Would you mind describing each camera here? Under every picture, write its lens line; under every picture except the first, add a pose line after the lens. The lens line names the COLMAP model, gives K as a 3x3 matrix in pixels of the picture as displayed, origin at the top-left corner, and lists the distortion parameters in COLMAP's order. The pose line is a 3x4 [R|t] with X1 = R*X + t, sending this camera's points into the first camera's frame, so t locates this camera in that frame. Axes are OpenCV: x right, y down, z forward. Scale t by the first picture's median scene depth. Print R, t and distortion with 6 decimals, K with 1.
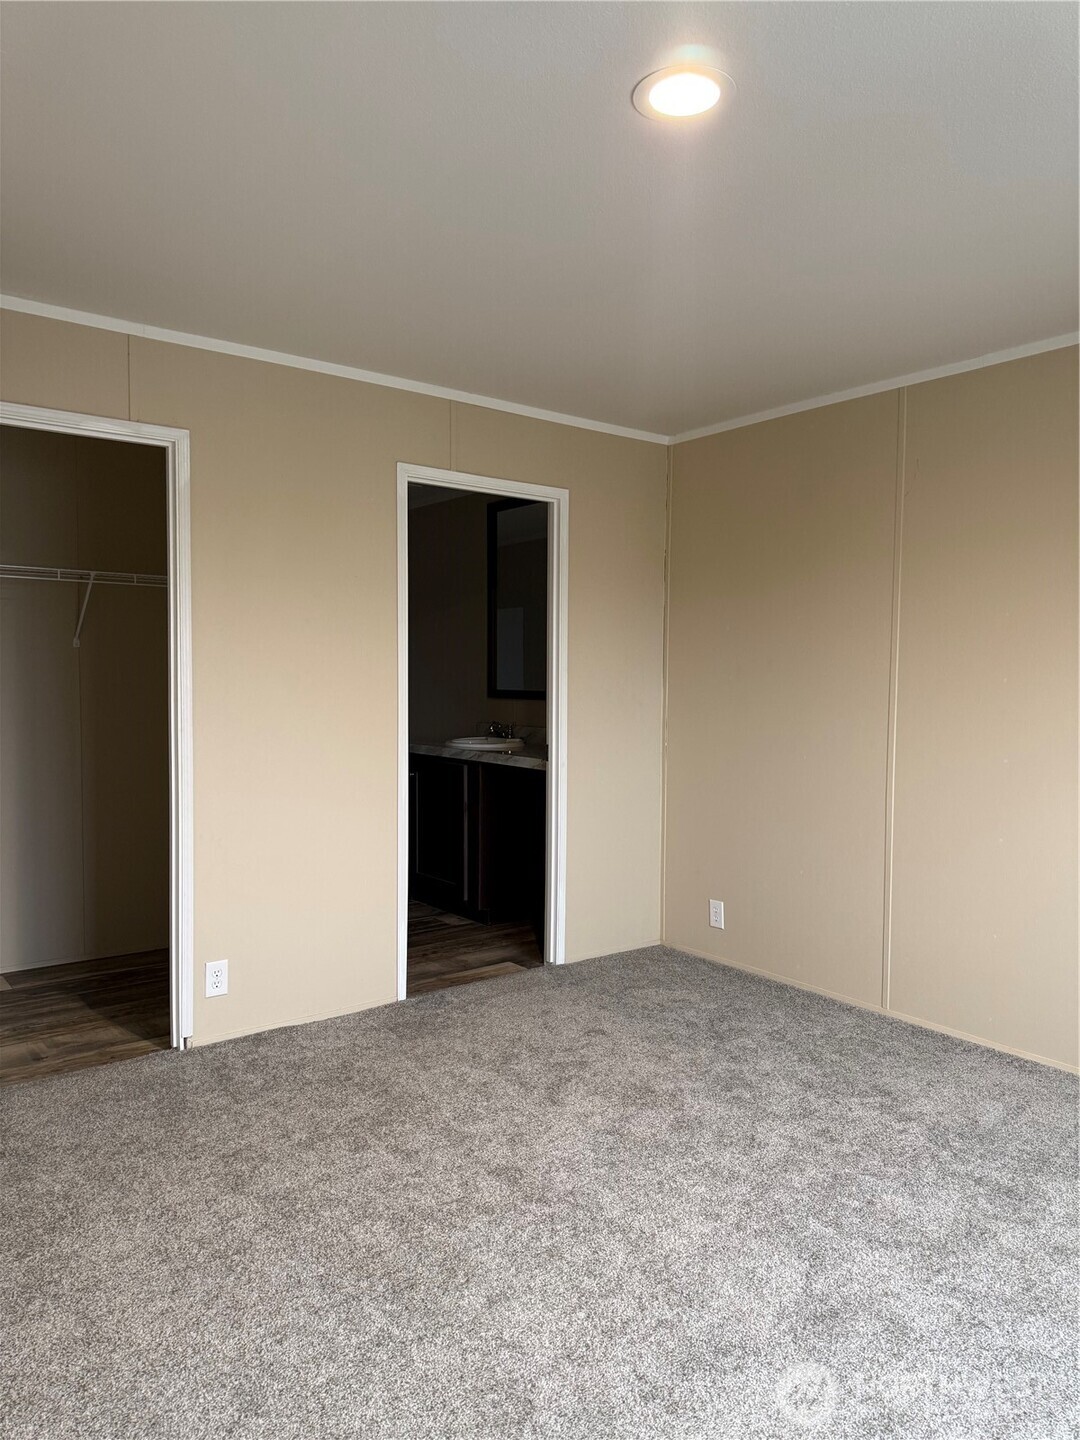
lens RADIAL K [[1018.4, 0, 540.0], [0, 1018.4, 720.0], [0, 0, 1]] dist [0.039964, -0.007274]
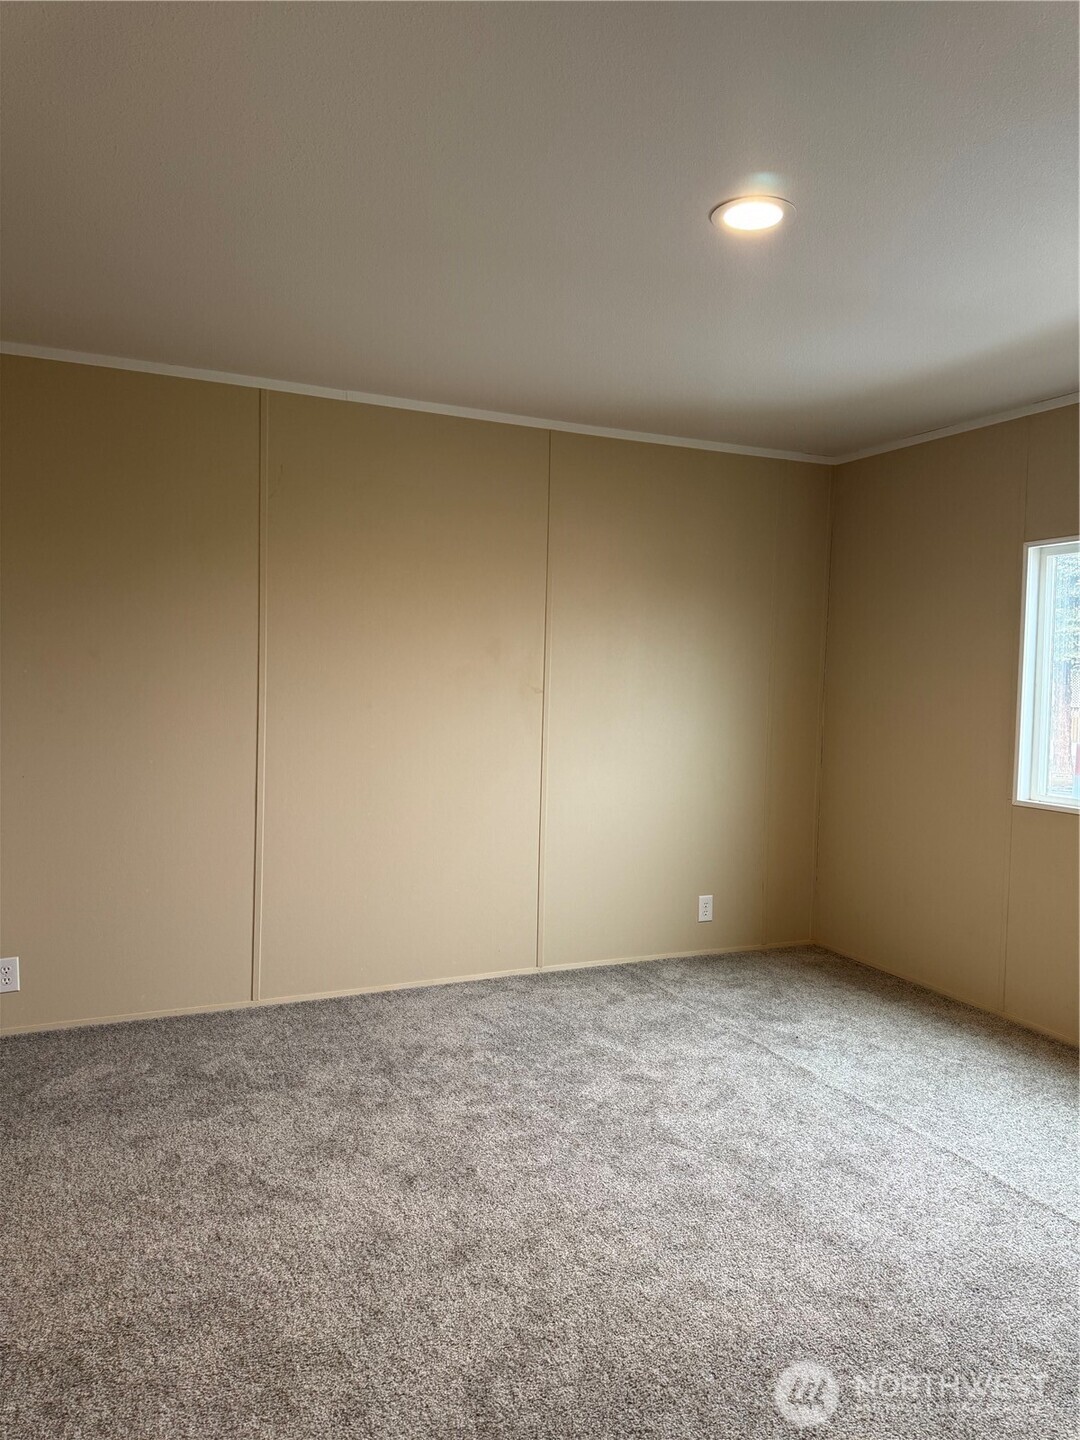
lens RADIAL K [[1018.4, 0, 540.0], [0, 1018.4, 720.0], [0, 0, 1]] dist [0.039964, -0.007274]
pose [[0.219014, -0.049265, 0.974477, -0.648173], [0.020194, 0.998739, 0.045953, -0.041798], [-0.975513, 0.009615, 0.219733, 0.560624]]
